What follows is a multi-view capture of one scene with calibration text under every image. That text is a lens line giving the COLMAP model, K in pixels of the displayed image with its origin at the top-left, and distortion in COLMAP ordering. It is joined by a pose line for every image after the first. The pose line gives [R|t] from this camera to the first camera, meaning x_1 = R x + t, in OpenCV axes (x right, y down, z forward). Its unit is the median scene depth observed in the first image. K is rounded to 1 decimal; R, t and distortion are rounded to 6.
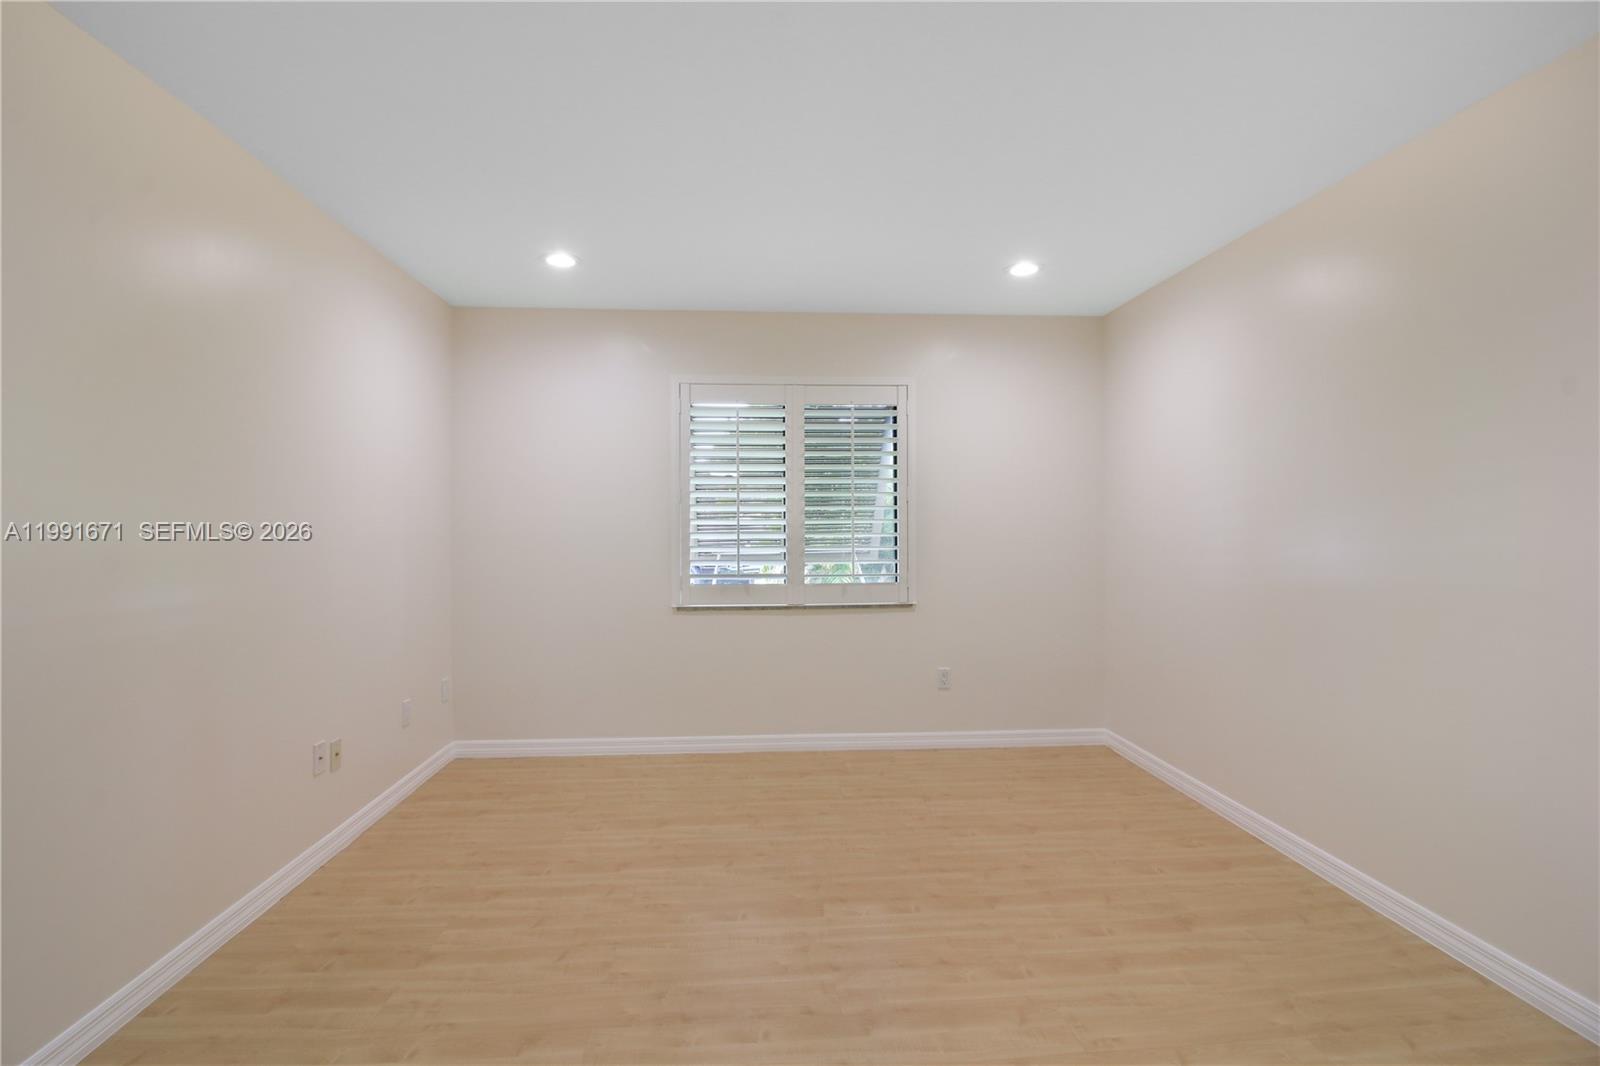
lens RADIAL K [[752.3, 0, 797.6], [0, 752.3, 532.2], [0, 0, 1]] dist [-0.004544, -0.009637]
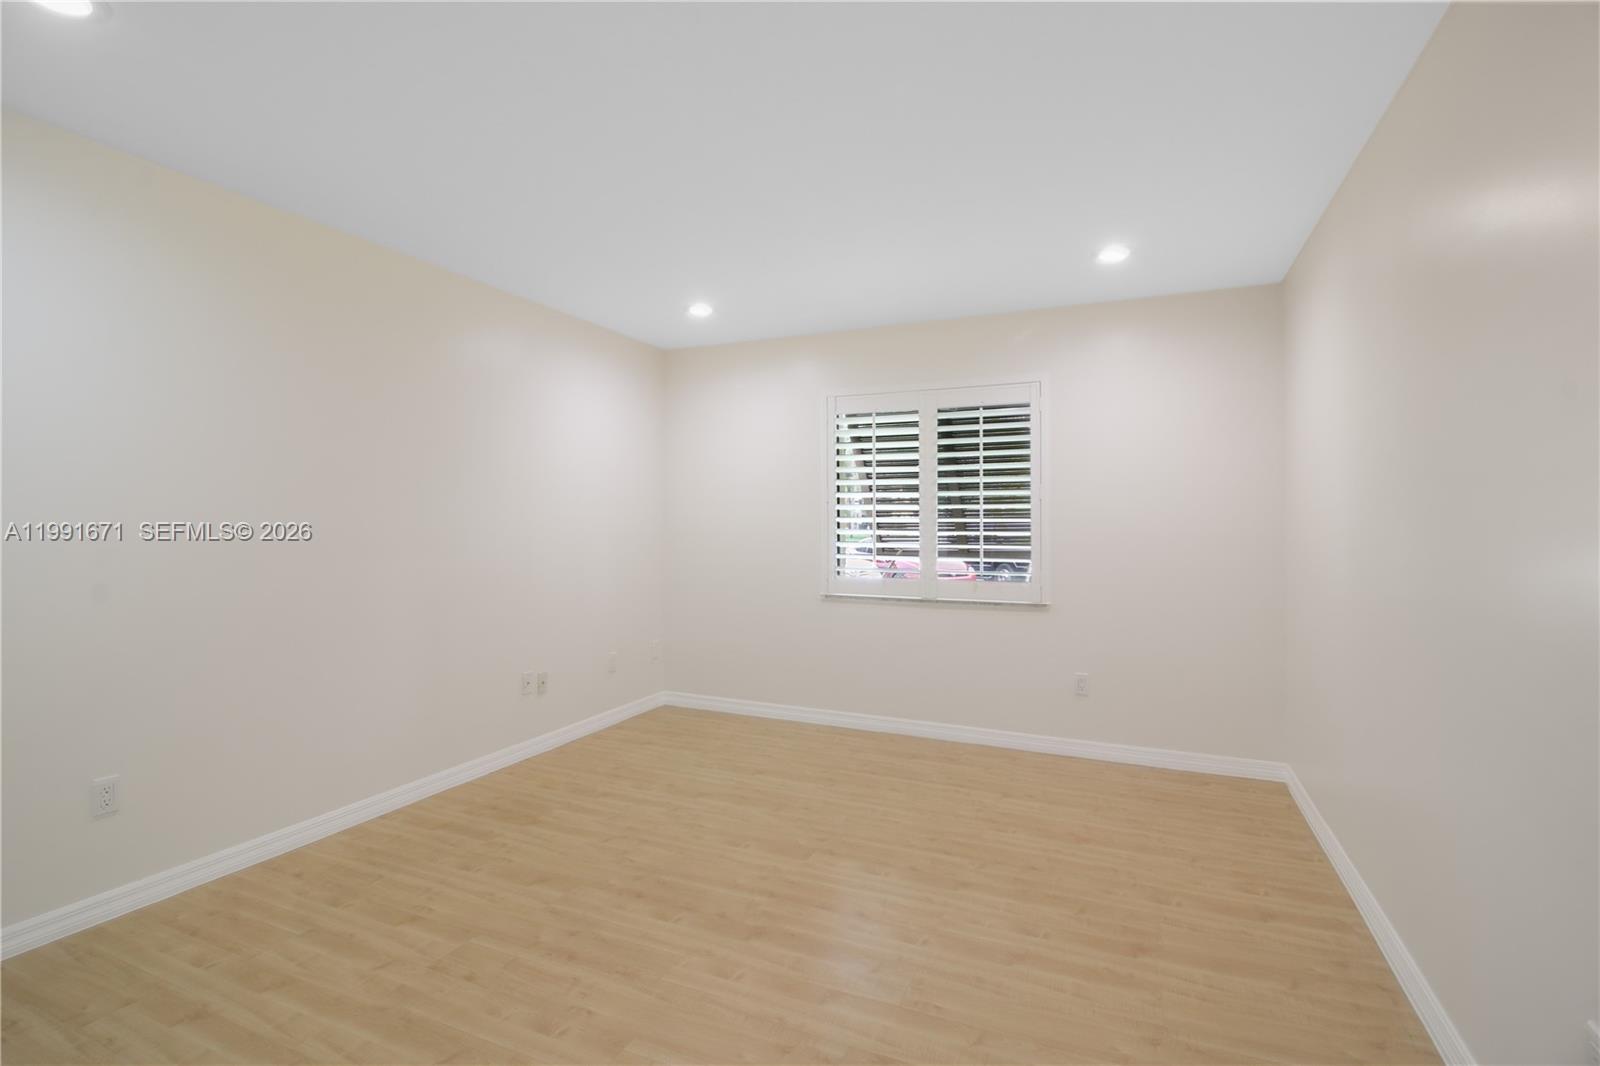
lens RADIAL K [[752.3, 0, 791.1], [0, 752.3, 527.5], [0, 0, 1]] dist [-0.004544, -0.009637]
pose [[0.880336, 0.010030, -0.474245, 0.448778], [-0.010666, 0.999942, 0.001350, -0.003467], [0.474231, 0.003870, 0.880392, -0.027308]]
